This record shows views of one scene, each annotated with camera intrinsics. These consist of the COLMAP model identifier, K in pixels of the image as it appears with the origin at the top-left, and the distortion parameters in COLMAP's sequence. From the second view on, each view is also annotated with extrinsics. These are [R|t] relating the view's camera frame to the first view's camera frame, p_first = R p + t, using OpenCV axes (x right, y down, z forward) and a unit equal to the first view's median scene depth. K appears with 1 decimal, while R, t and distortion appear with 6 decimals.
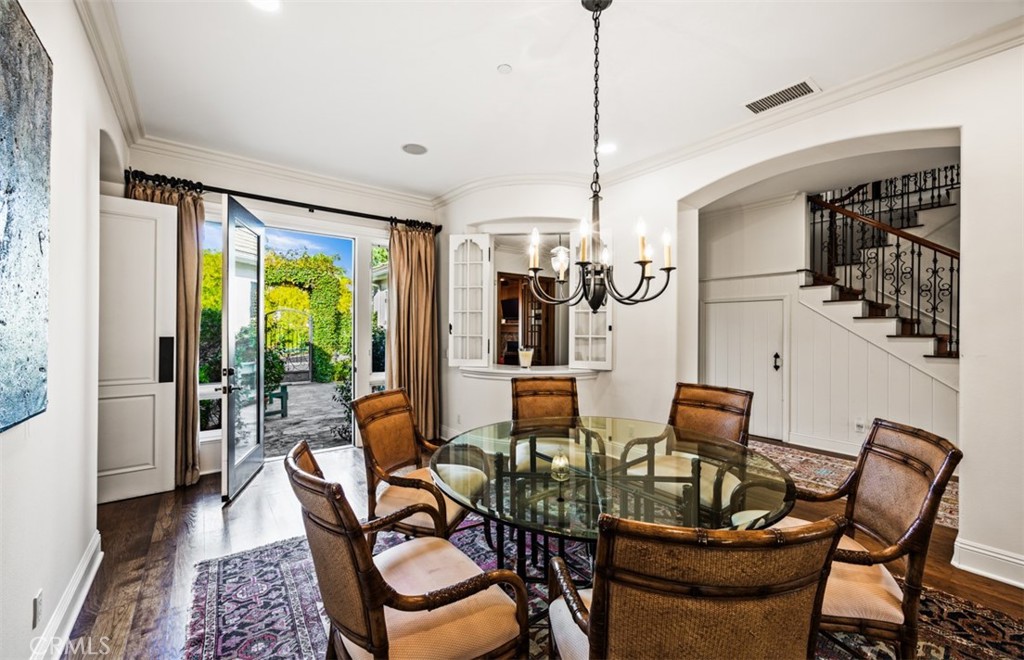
lens RADIAL K [[411.2, 0, 513.3], [0, 411.2, 328.9], [0, 0, 1]] dist [-0.002634, 0.000052]
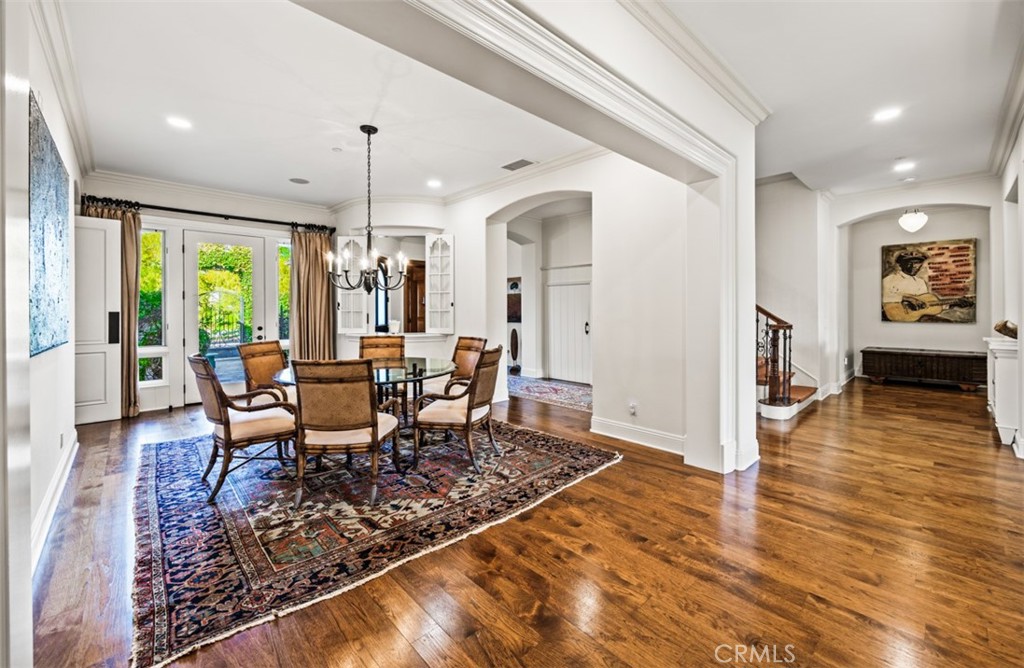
lens RADIAL K [[411.2, 0, 515.2], [0, 411.2, 310.1], [0, 0, 1]] dist [-0.002634, 0.000052]
pose [[0.994175, -0.008217, 0.107466, 0.384445], [0.007973, 0.999965, 0.002696, 0.019693], [-0.107485, -0.001823, 0.994205, -0.560407]]
